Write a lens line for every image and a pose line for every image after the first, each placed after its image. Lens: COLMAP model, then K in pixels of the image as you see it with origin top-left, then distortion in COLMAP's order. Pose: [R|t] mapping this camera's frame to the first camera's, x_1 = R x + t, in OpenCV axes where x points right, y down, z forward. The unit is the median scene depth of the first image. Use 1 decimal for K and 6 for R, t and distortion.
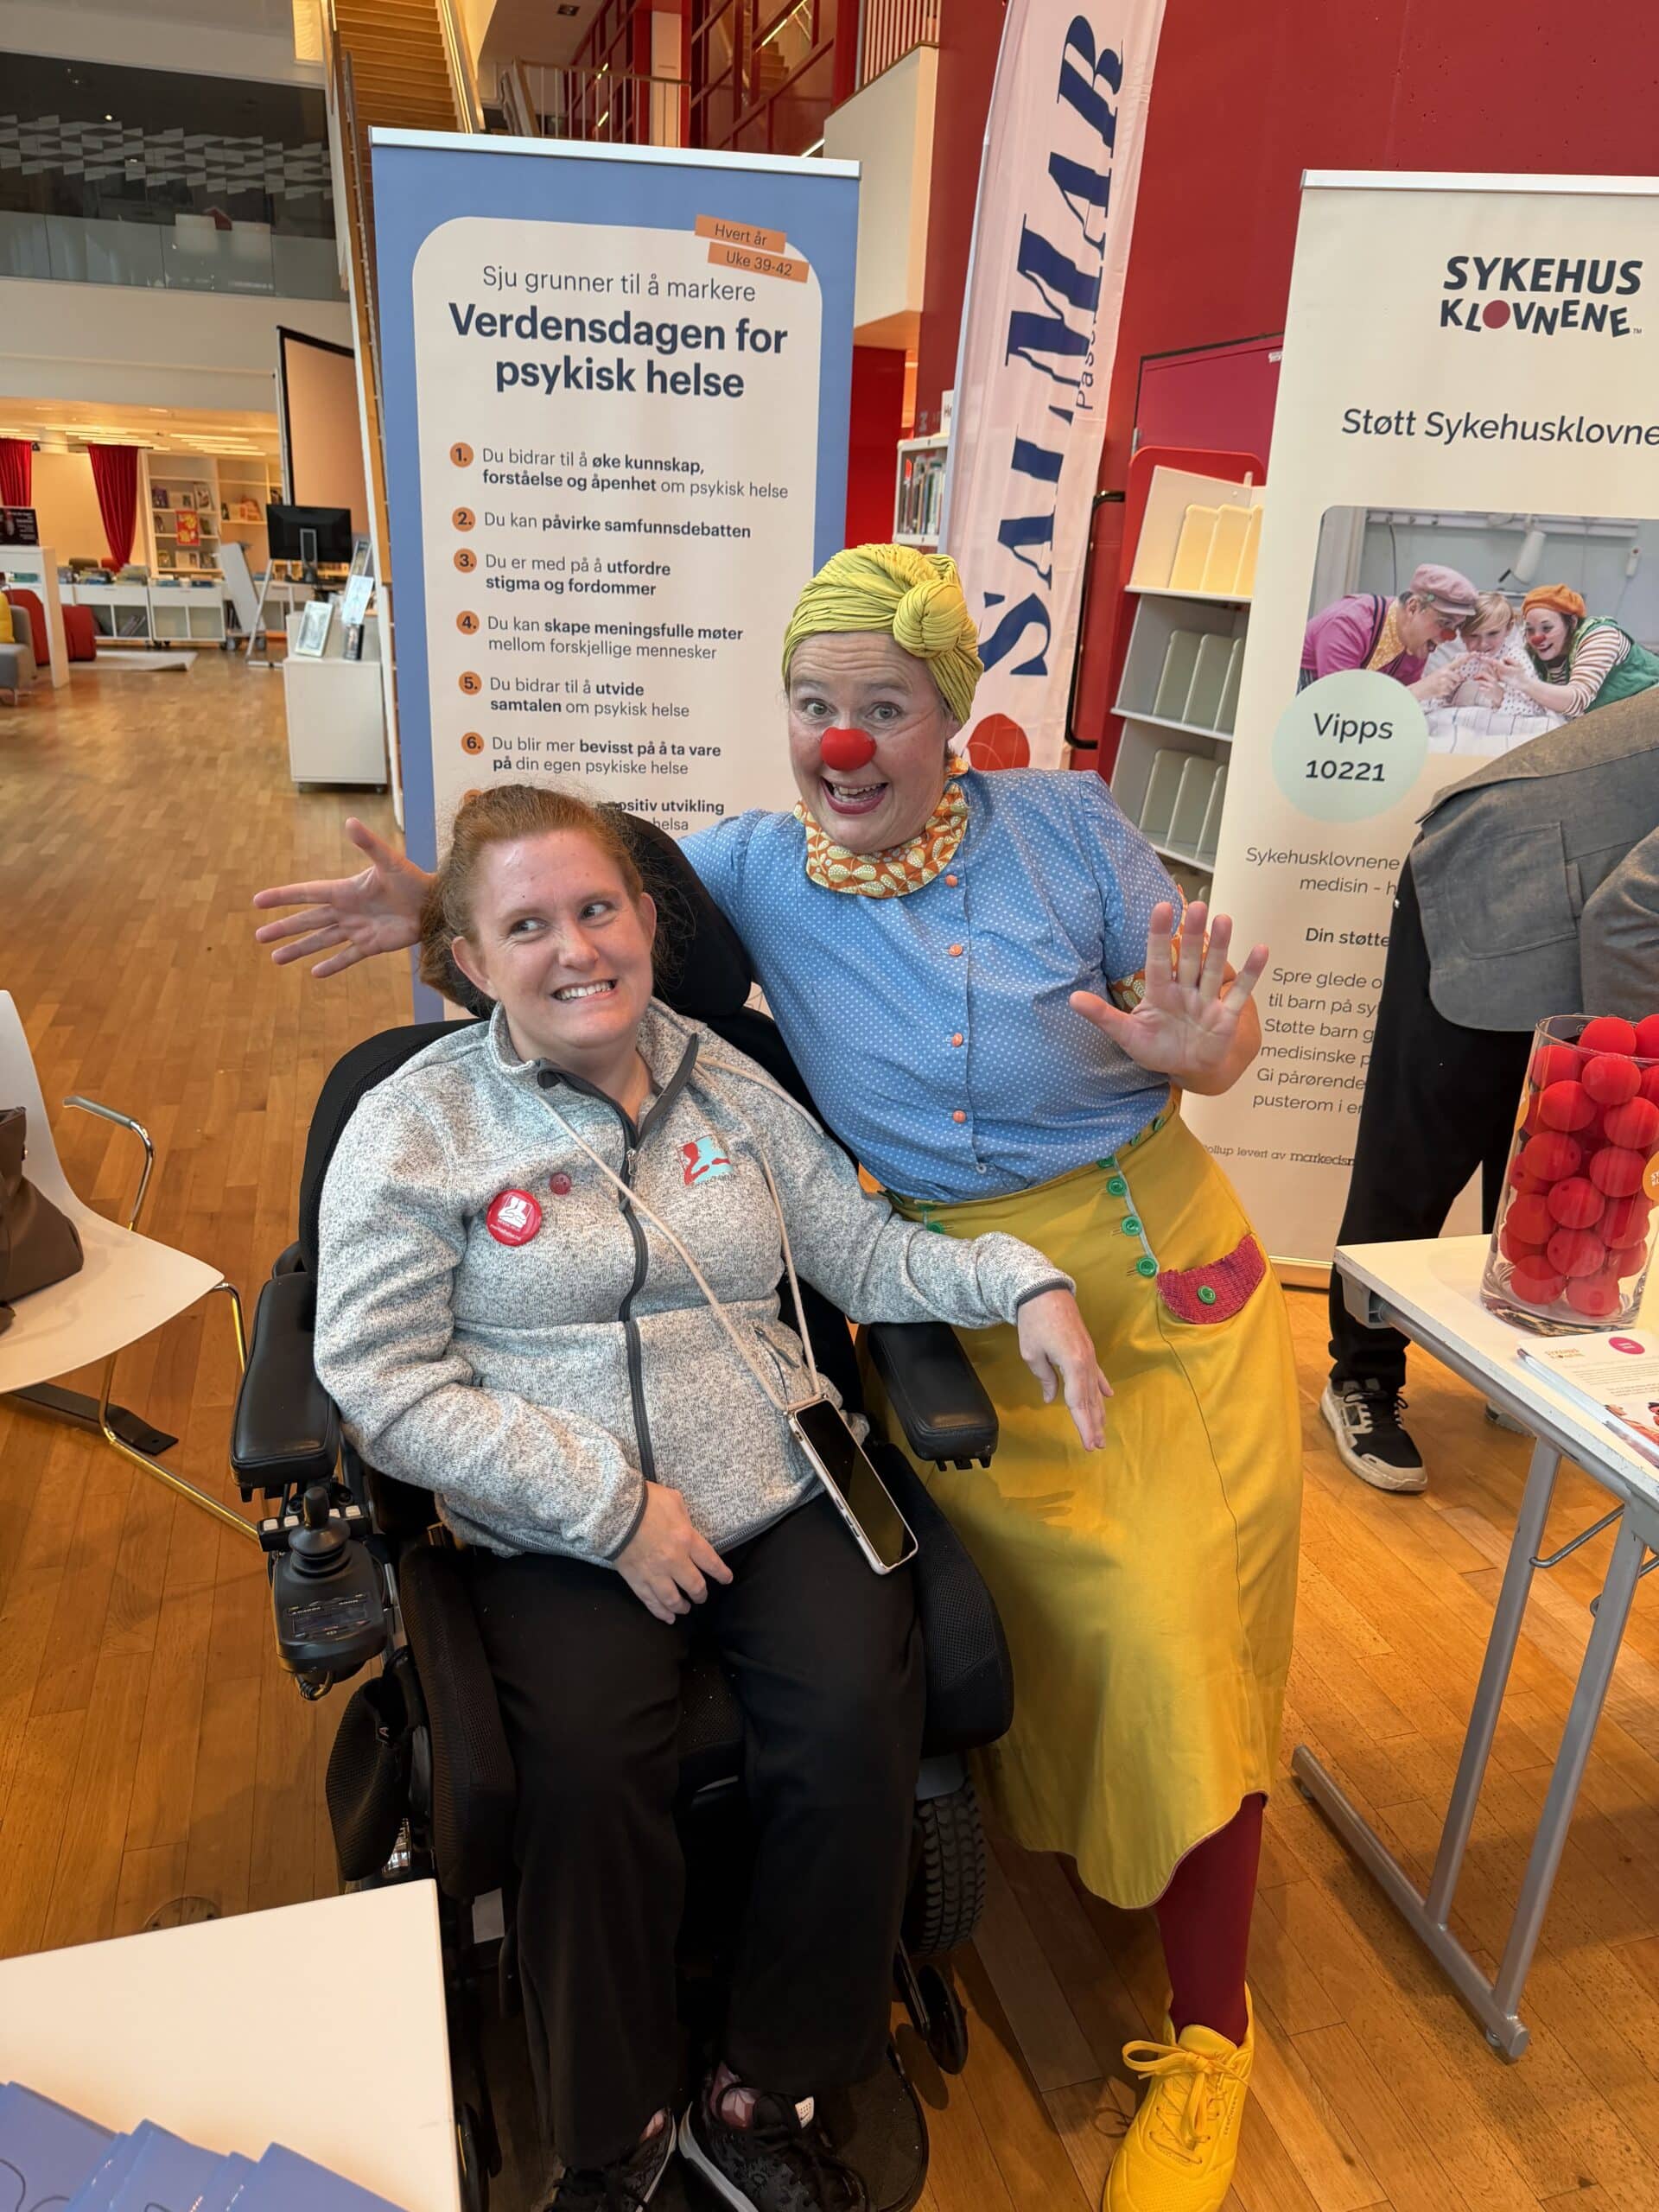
lens RADIAL K [[1541.1, 0, 867.7], [0, 1541.1, 1141.2], [0, 0, 1]] dist [0.020632, -0.032417]
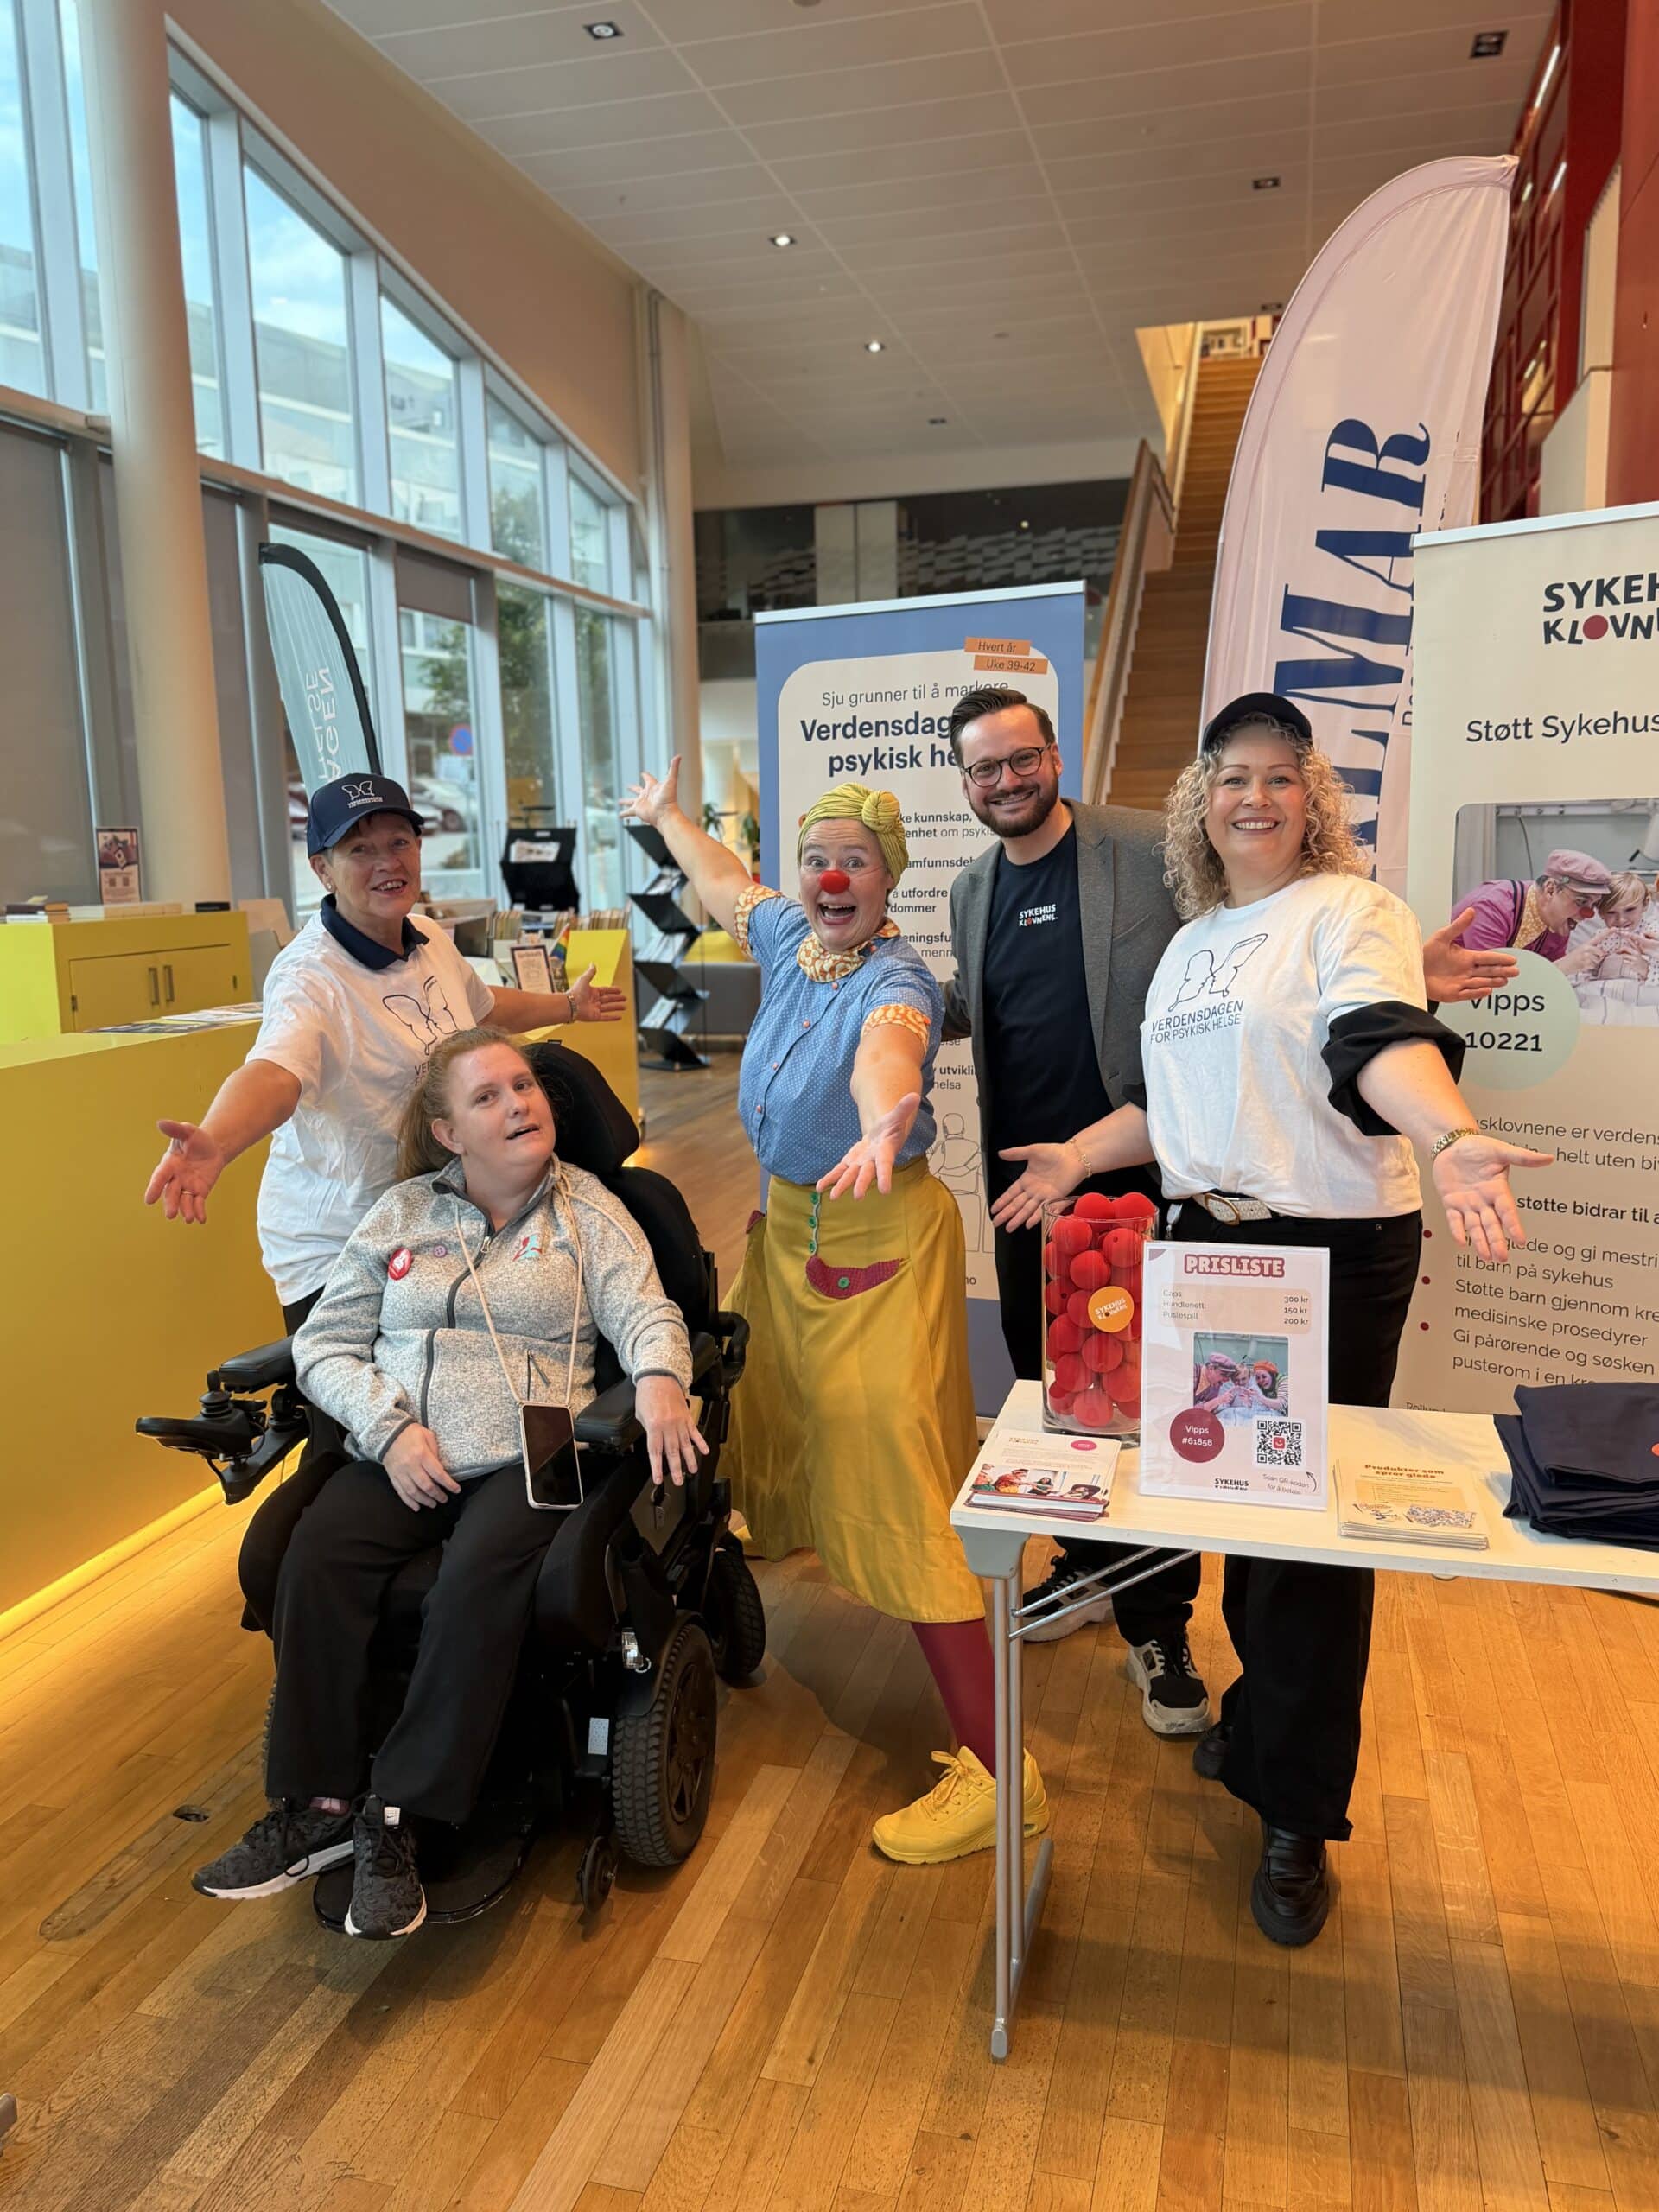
lens RADIAL K [[1689.0, 0, 864.7], [0, 1689.0, 1148.1], [0, 0, 1]] dist [0.023940, -0.020574]
pose [[0.853552, 0.025383, -0.520390, 0.573673], [-0.128415, 0.978248, -0.162912, 0.076948], [0.504935, 0.205879, 0.838245, -0.171347]]
